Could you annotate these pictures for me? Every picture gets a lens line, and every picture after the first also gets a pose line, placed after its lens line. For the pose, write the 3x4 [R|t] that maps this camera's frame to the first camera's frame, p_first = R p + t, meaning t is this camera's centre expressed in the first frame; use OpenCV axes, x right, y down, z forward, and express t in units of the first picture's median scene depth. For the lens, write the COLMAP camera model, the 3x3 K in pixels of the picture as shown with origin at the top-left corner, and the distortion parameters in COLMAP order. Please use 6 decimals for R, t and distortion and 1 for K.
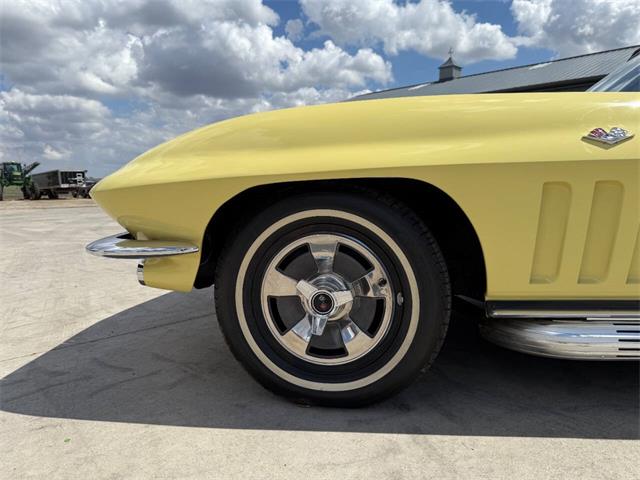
lens RADIAL K [[452.7, 0, 322.8], [0, 452.7, 255.3], [0, 0, 1]] dist [0.050594, -0.059905]
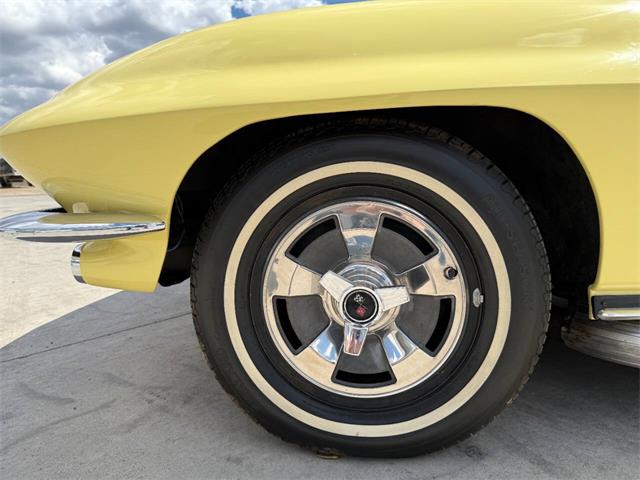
lens RADIAL K [[457.2, 0, 321.1], [0, 457.2, 251.2], [0, 0, 1]] dist [0.021684, -0.036411]
pose [[0.997900, -0.014745, 0.063069, -0.092043], [0.013708, 0.999764, 0.016851, 0.014032], [-0.063303, -0.015951, 0.997867, 0.328596]]
